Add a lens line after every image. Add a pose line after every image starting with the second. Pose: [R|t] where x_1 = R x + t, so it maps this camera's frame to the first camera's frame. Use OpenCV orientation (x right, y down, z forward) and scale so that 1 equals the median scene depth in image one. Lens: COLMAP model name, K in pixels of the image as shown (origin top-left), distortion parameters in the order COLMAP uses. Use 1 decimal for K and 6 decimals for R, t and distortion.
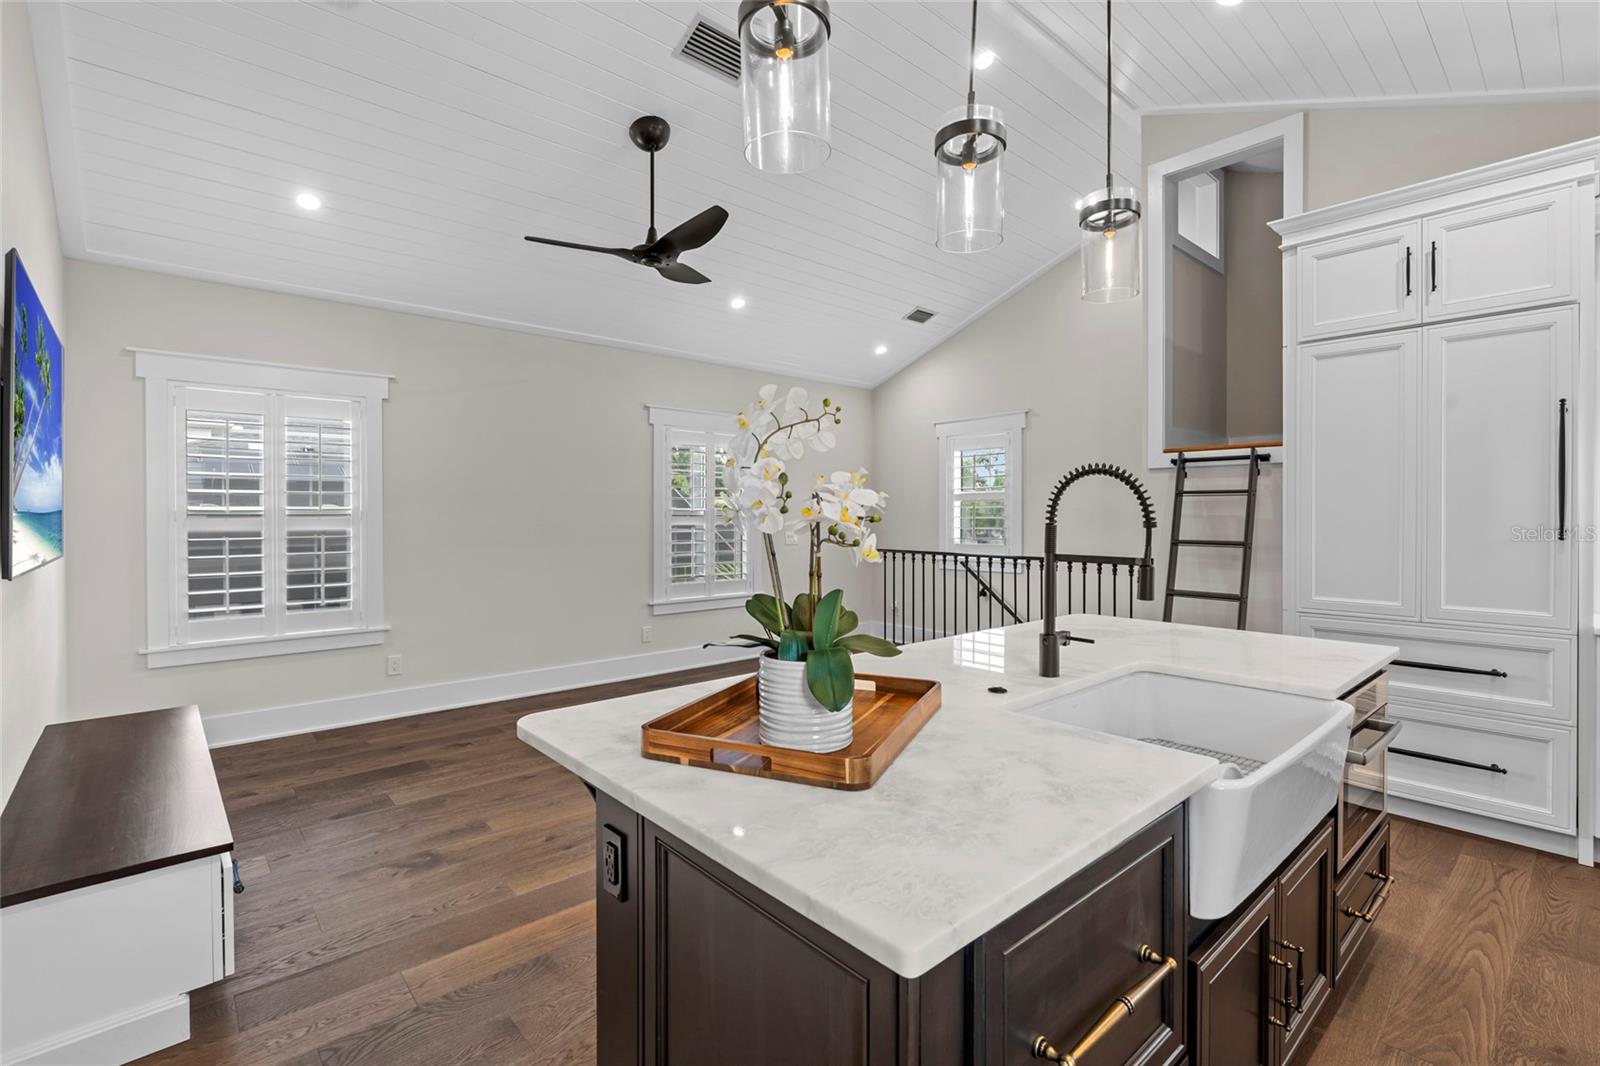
lens RADIAL K [[729.2, 0, 800.9], [0, 729.2, 514.3], [0, 0, 1]] dist [-0.002269, -0.000328]
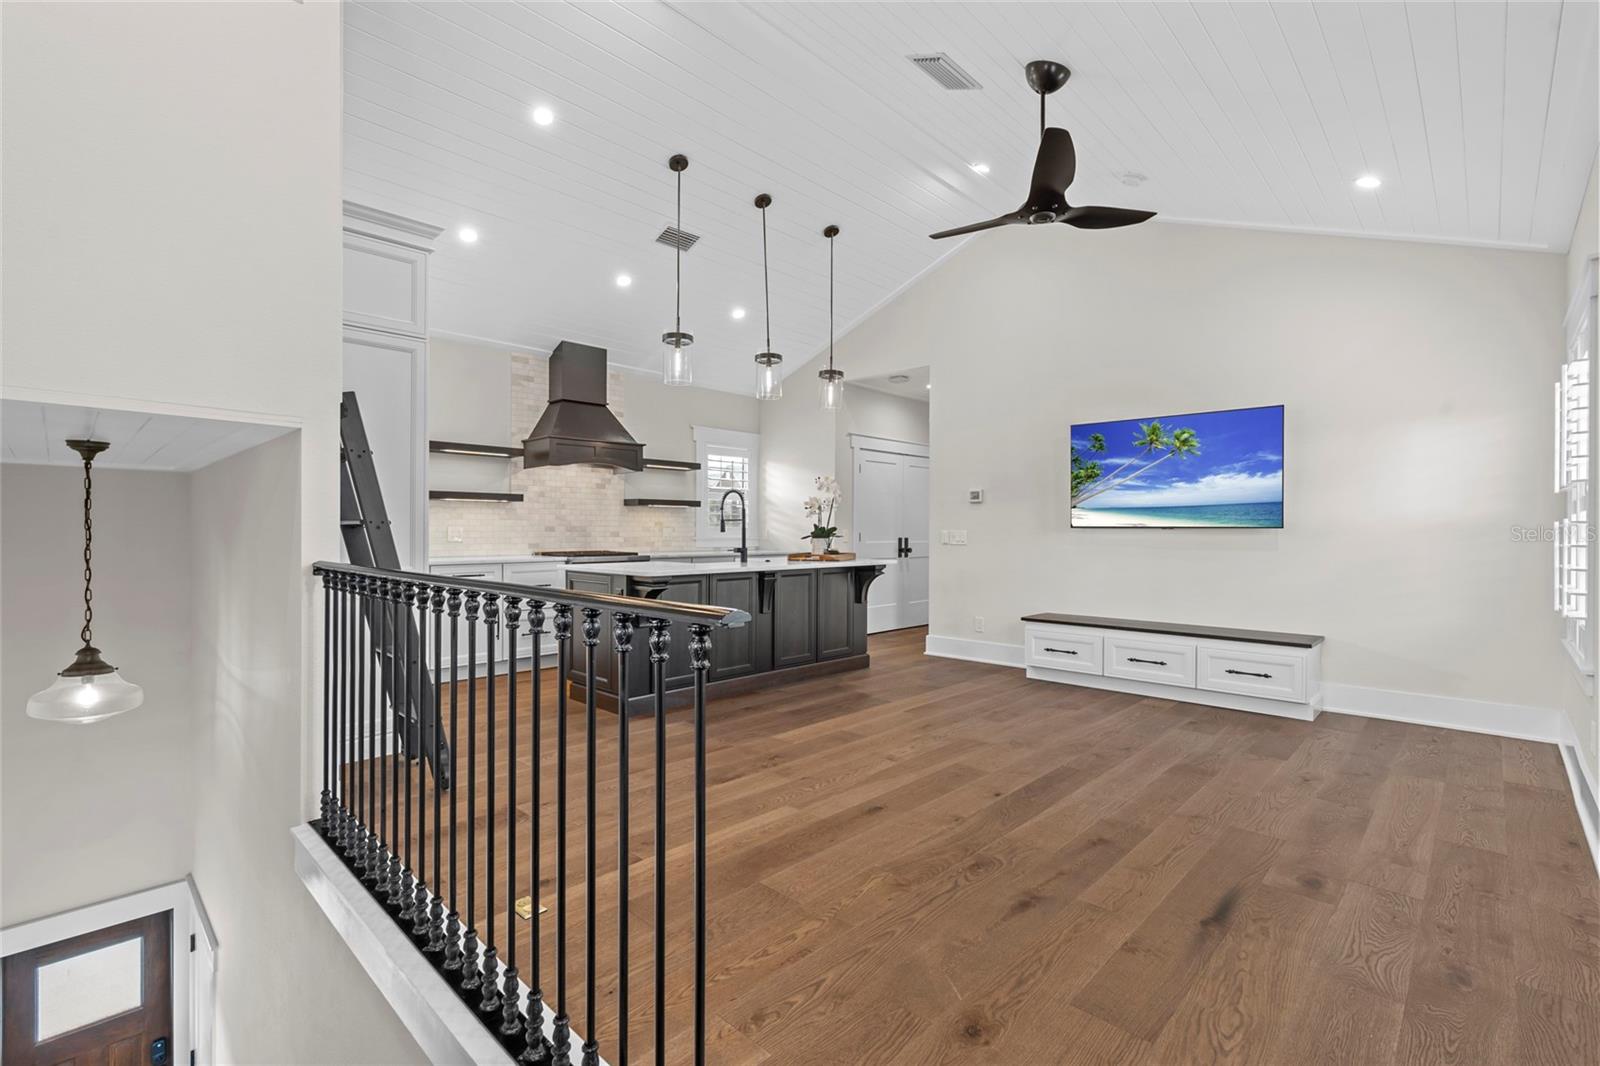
lens RADIAL K [[718.7, 0, 797.3], [0, 718.7, 525.5], [0, 0, 1]] dist [-0.010717, 0.000704]
pose [[-0.997334, -0.005951, -0.072732, 0.279466], [-0.005455, 0.999961, -0.007015, 0.081115], [0.072771, -0.006600, -0.997327, 3.117352]]
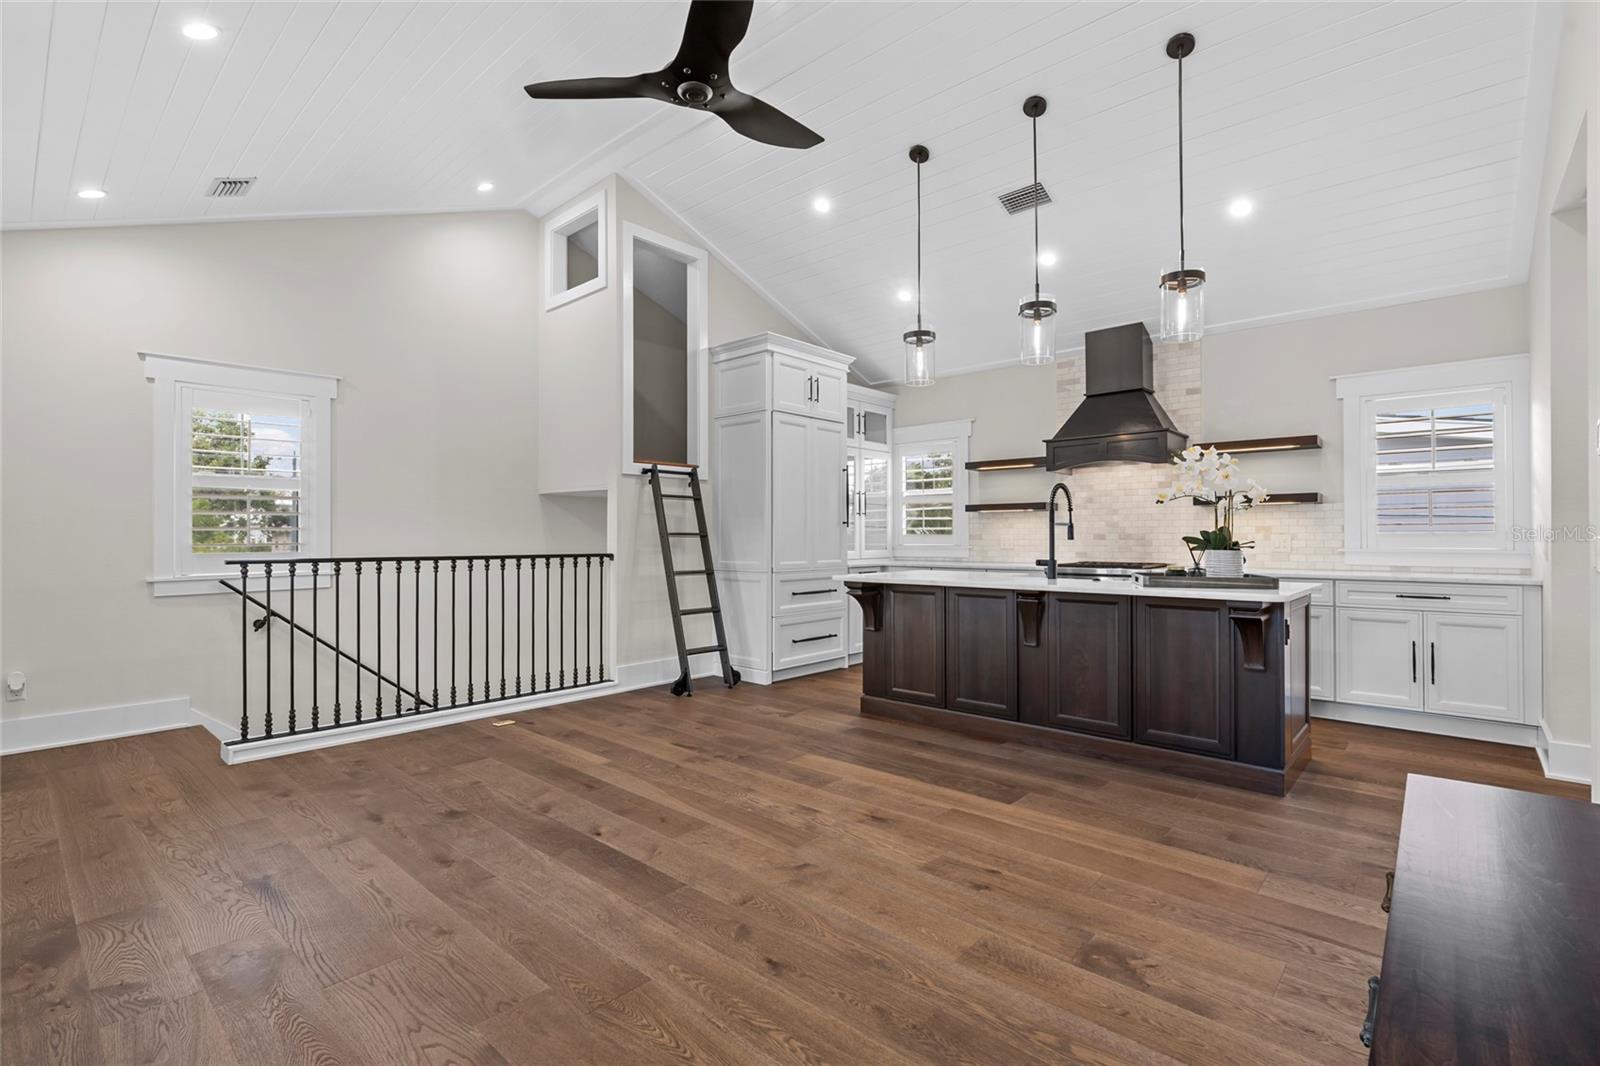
lens RADIAL K [[725.4, 0, 802.7], [0, 725.4, 527.6], [0, 0, 1]] dist [-0.003419, -0.000696]
pose [[-0.113530, 0.013375, 0.993445, -1.410947], [0.001406, 0.999911, -0.013302, 0.079503], [-0.993534, -0.000113, -0.113539, 1.626602]]
